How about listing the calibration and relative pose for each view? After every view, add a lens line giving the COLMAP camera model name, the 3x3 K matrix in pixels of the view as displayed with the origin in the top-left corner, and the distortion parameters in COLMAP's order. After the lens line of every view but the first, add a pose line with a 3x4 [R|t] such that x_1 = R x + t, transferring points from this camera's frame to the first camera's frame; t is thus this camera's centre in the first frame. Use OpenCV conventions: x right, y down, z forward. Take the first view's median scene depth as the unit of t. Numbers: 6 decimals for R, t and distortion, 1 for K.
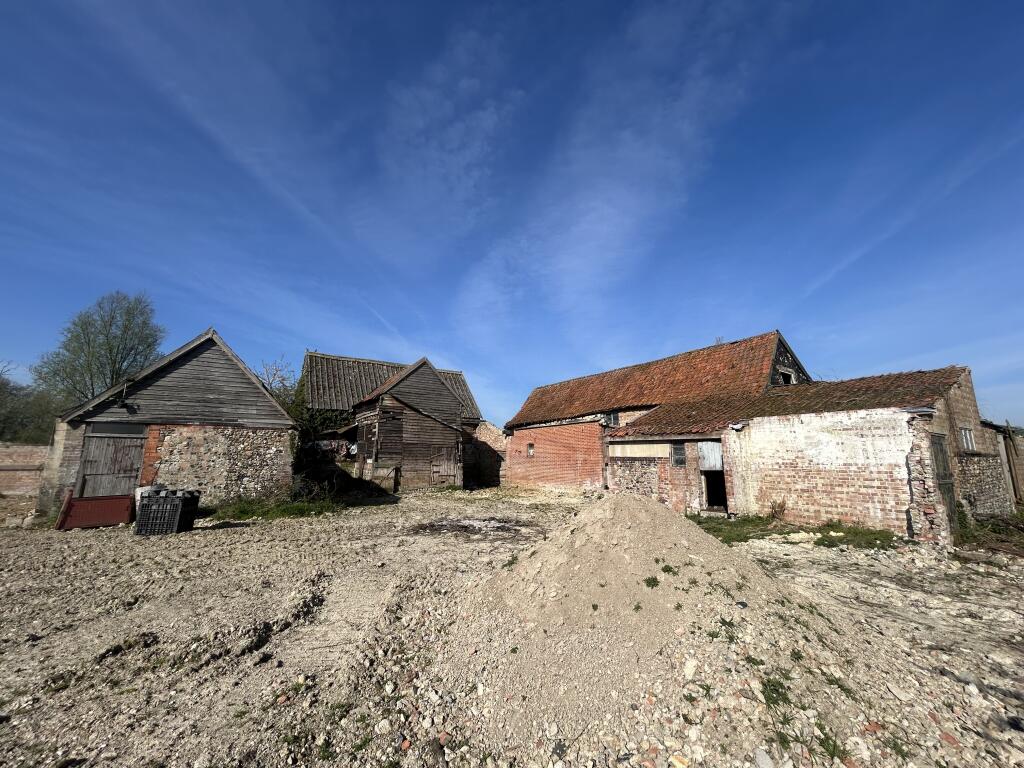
lens RADIAL K [[401.3, 0, 512.0], [0, 401.3, 384.0], [0, 0, 1]] dist [0.000205, -0.000076]
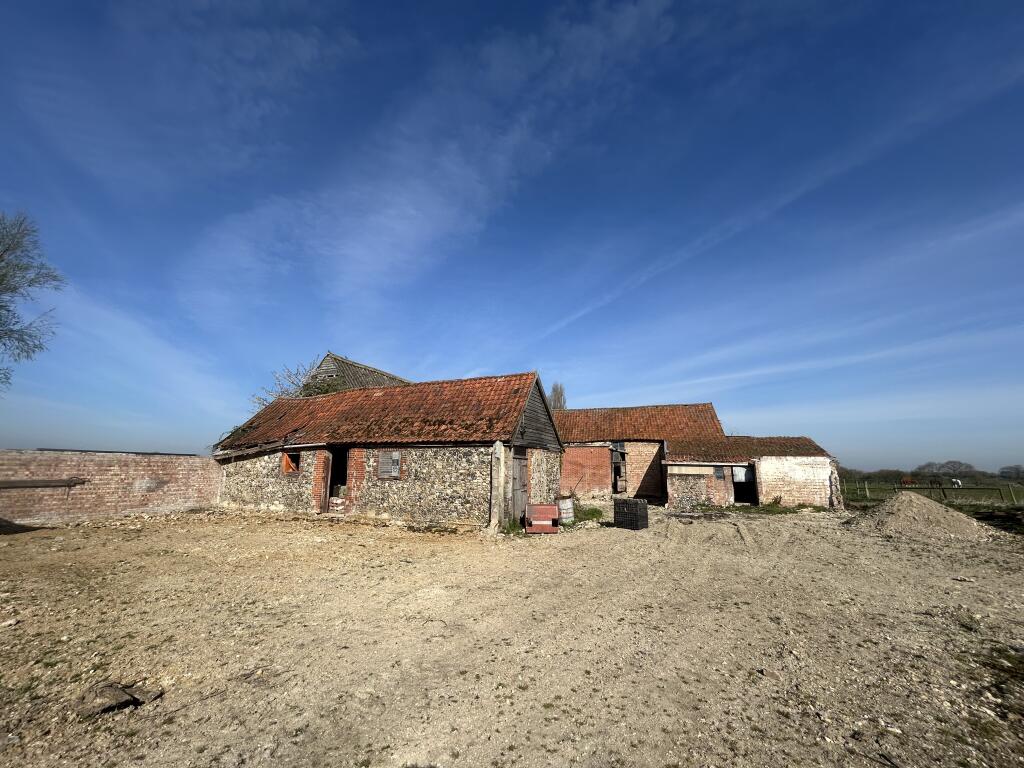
lens RADIAL K [[416.9, 0, 513.3], [0, 416.9, 424.0], [0, 0, 1]] dist [0.001033, 0.000027]
pose [[0.815451, 0.072591, 0.574257, -0.900520], [-0.119392, 0.991865, 0.044157, -0.010853], [-0.566380, -0.104569, 0.817484, 0.004235]]
